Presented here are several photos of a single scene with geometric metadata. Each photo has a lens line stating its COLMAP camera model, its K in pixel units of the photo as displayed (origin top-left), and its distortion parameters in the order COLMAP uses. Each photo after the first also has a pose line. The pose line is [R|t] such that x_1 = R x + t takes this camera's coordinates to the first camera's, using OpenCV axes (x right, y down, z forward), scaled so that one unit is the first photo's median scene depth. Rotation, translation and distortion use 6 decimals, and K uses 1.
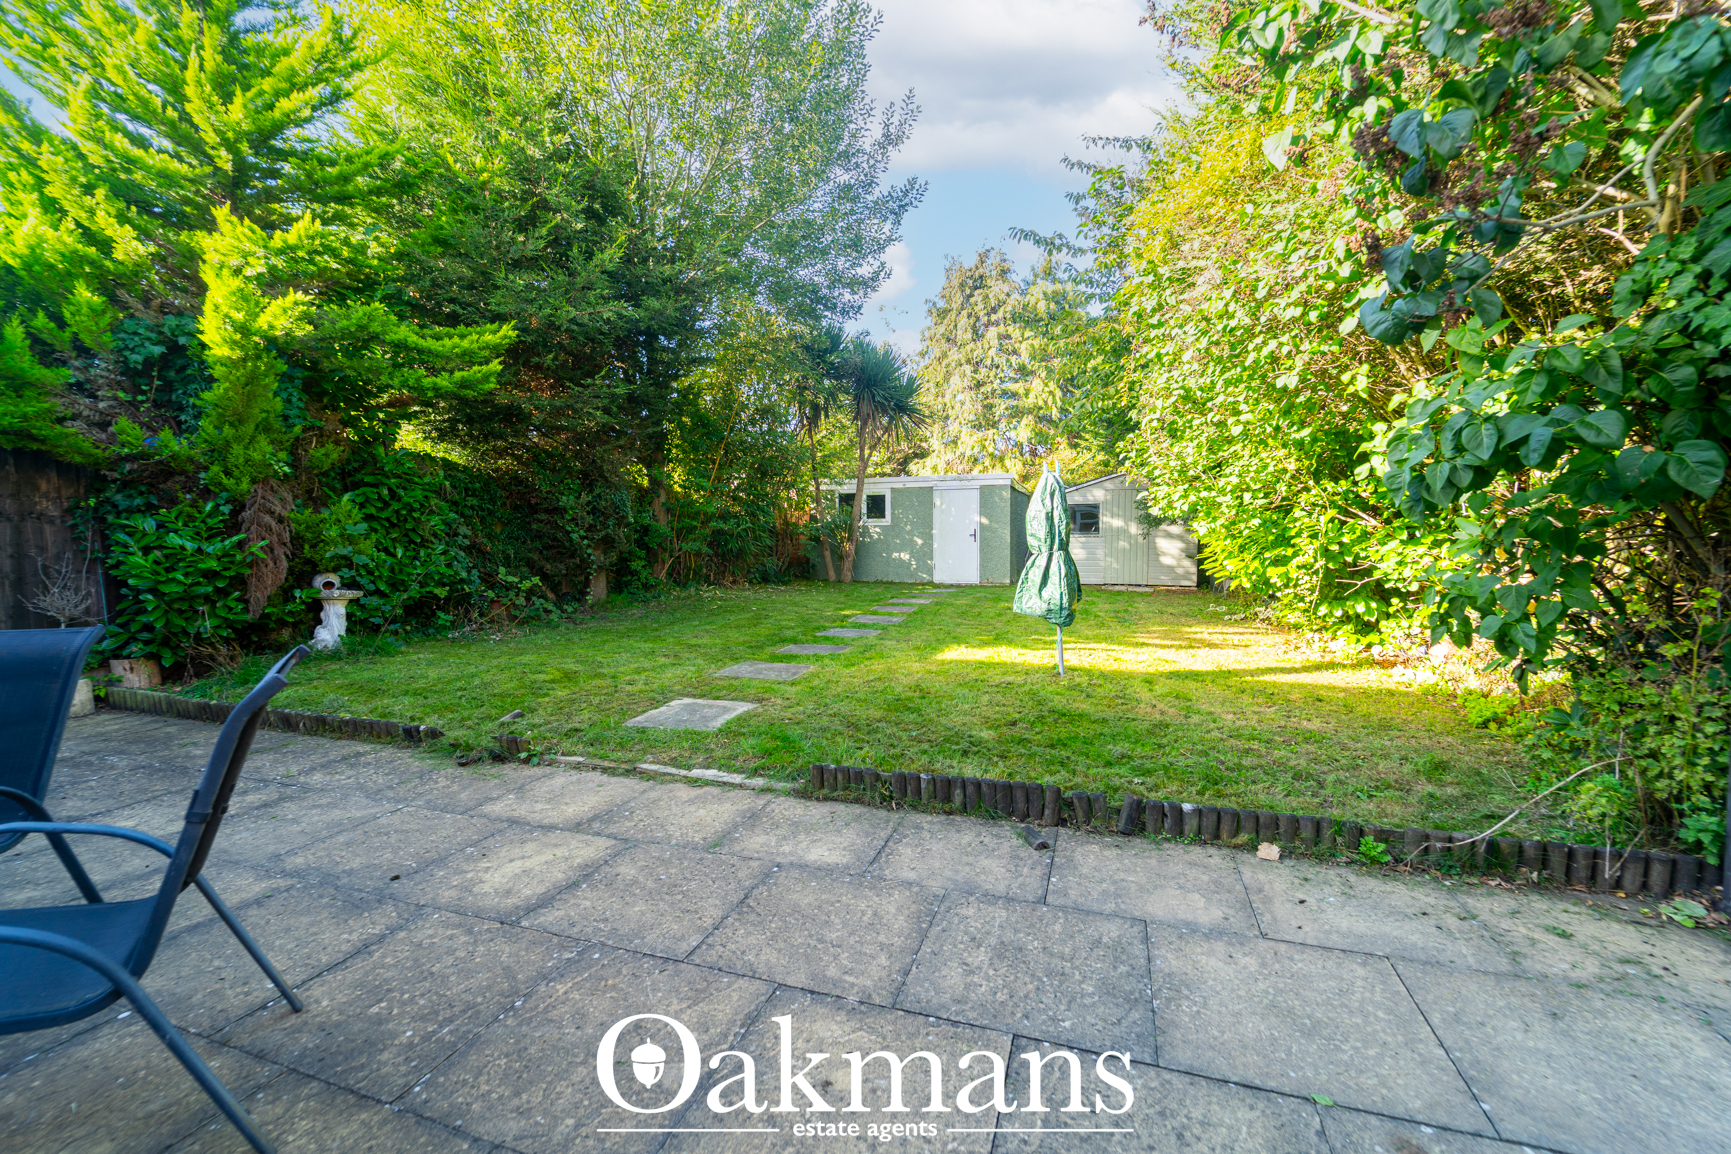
lens RADIAL K [[708.9, 0, 863.4], [0, 708.9, 569.1], [0, 0, 1]] dist [0.008294, -0.004007]
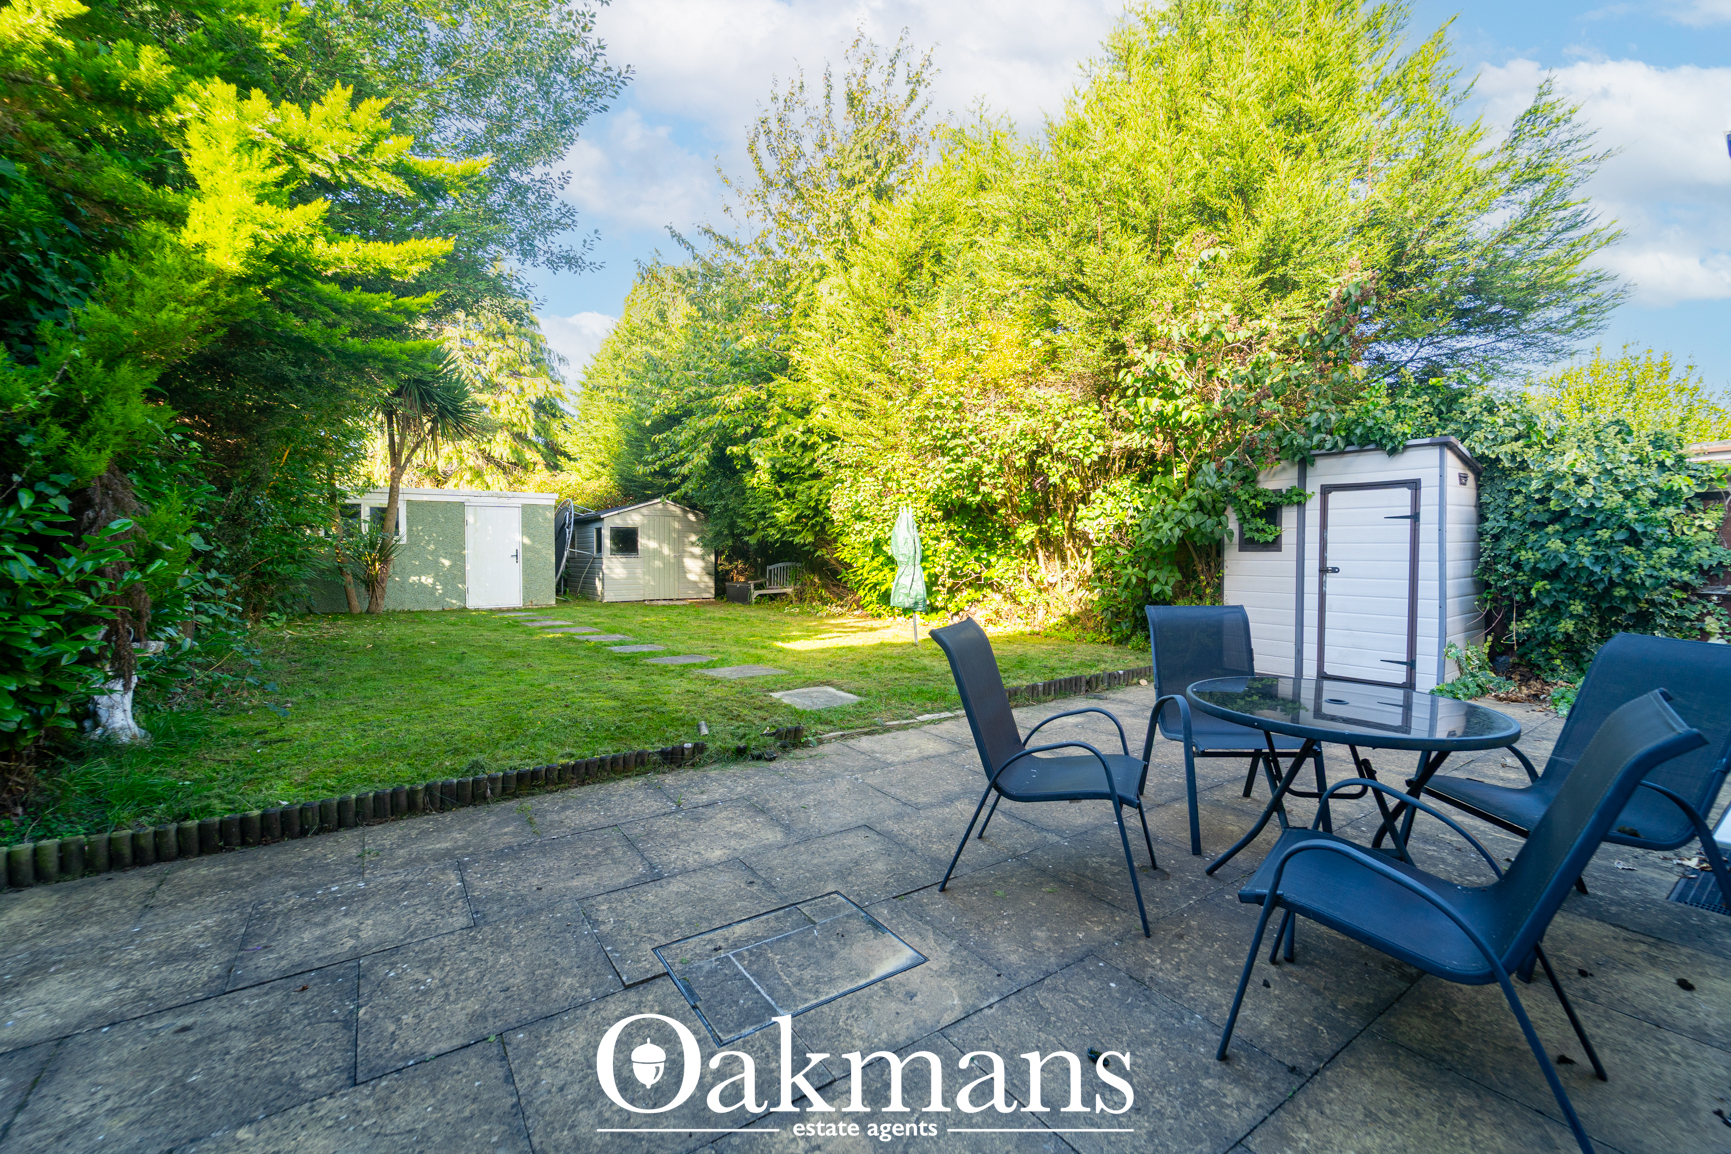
lens RADIAL K [[721.8, 0, 866.5], [0, 721.8, 564.1], [0, 0, 1]] dist [0.009541, -0.006741]
pose [[0.600333, -0.010141, 0.799686, -0.362803], [0.039550, 0.999073, -0.017021, -0.001523], [-0.798772, 0.041846, 0.600177, 0.044529]]
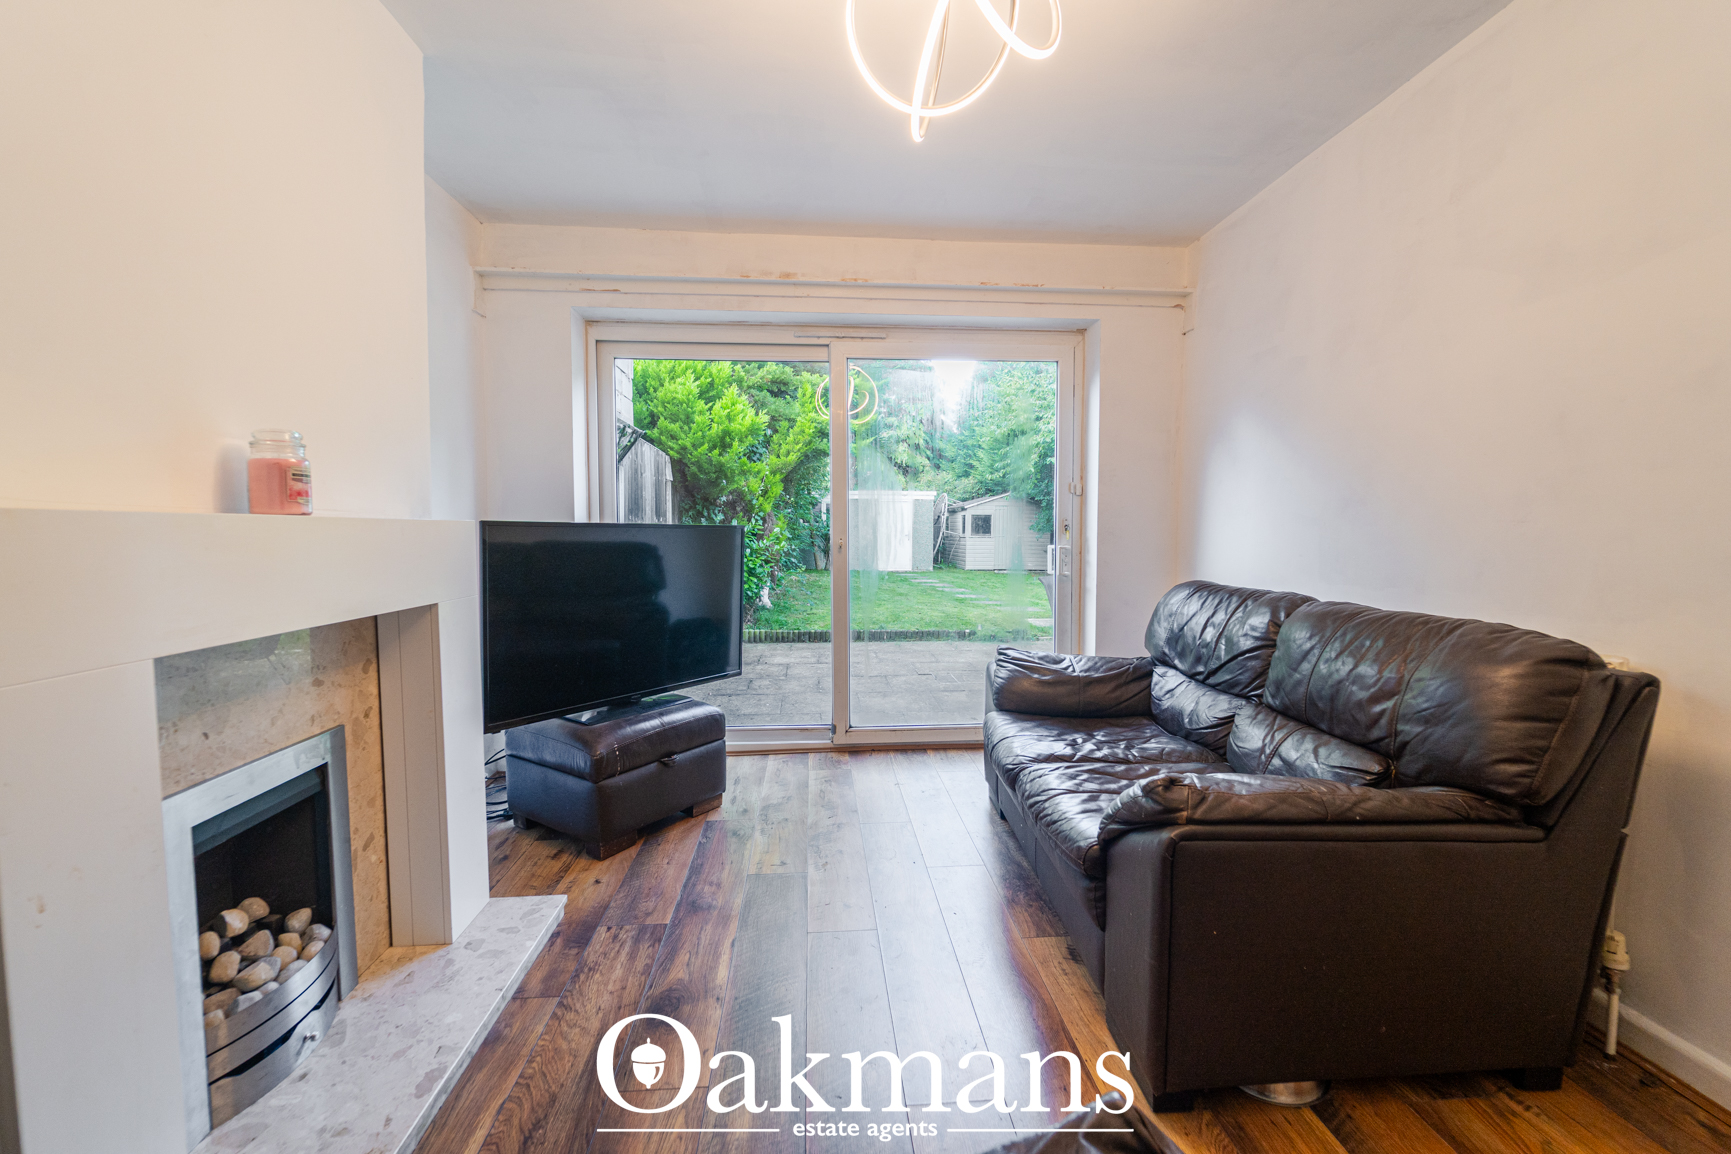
lens RADIAL K [[699.1, 0, 864.5], [0, 699.1, 569.7], [0, 0, 1]] dist [0.005672, -0.004228]
pose [[0.920232, -0.012814, 0.391165, -0.485317], [0.009001, 0.999892, 0.011579, 0.002749], [-0.391271, -0.007135, 0.920248, -0.227399]]
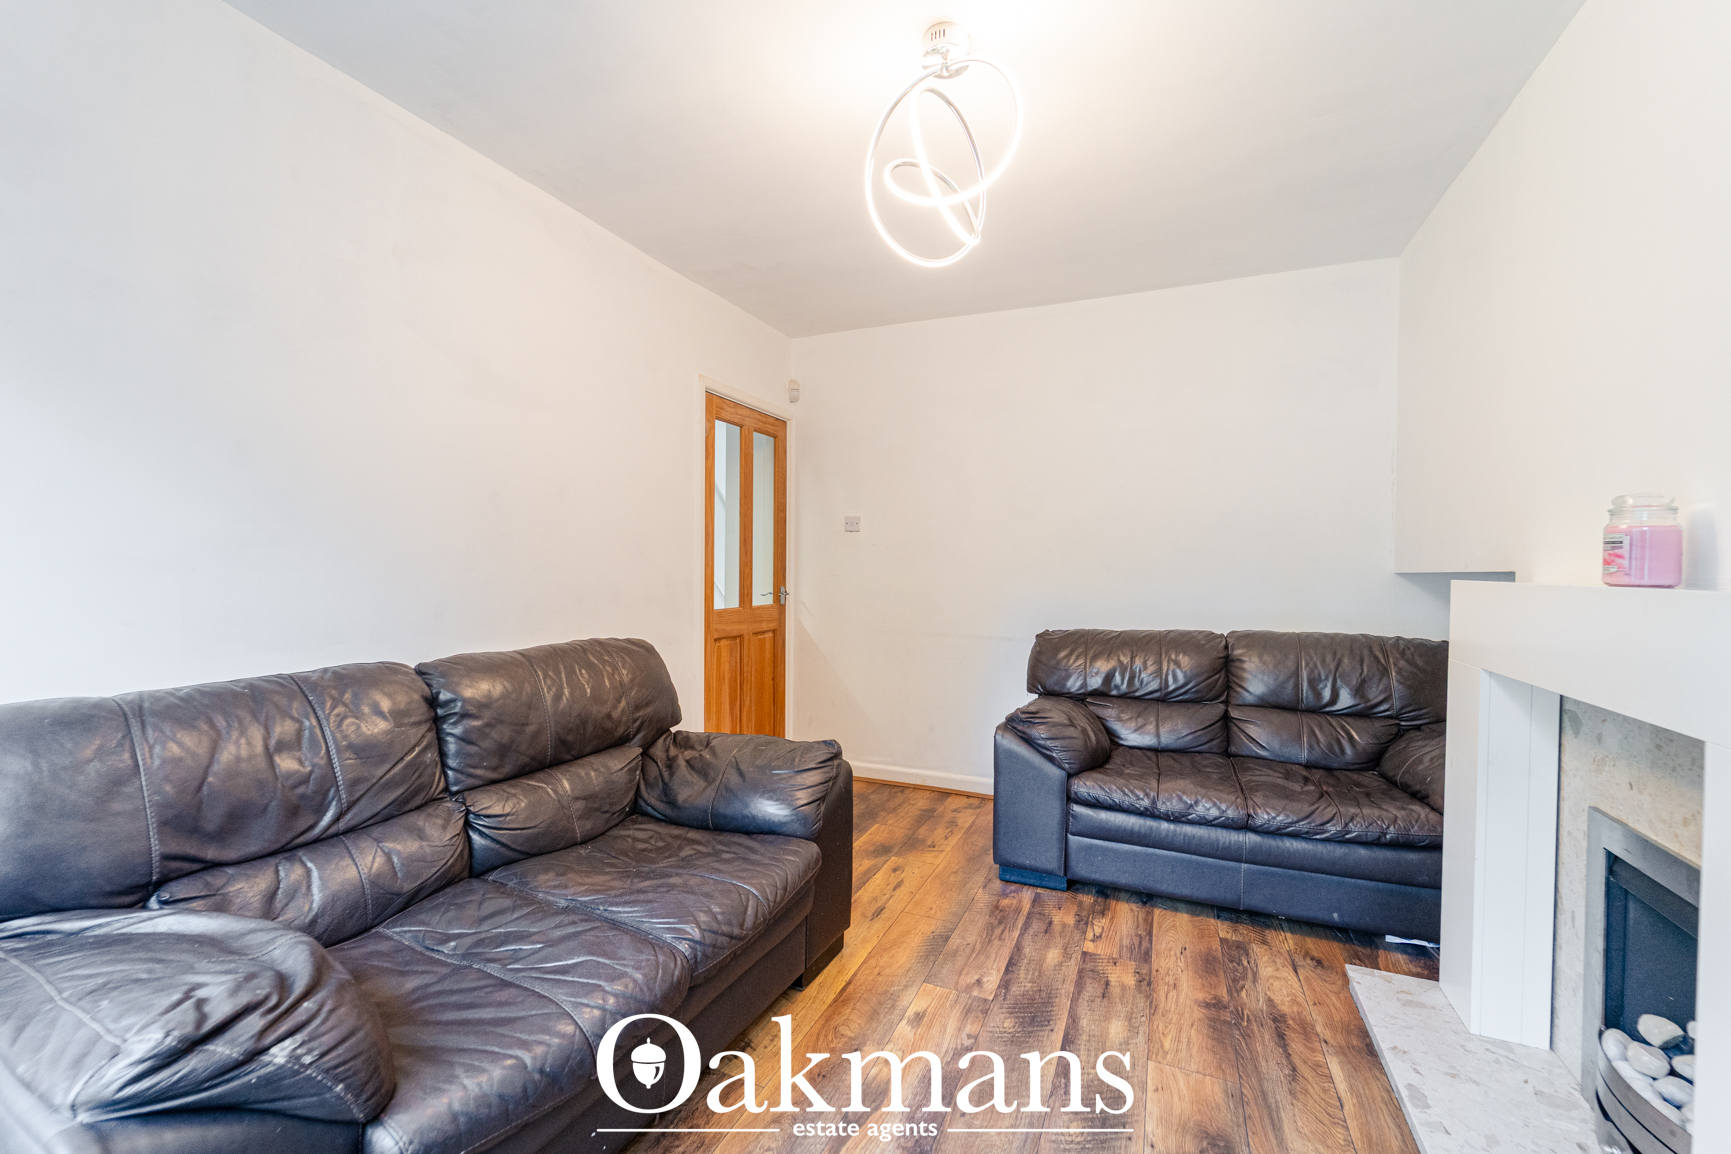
lens RADIAL K [[699.1, 0, 864.5], [0, 699.1, 569.7], [0, 0, 1]] dist [0.005672, -0.004228]
pose [[-0.996326, -0.002763, 0.085603, -0.432410], [0.001704, 0.998643, 0.052059, -0.010577], [-0.085630, 0.052014, -0.994968, -0.019813]]
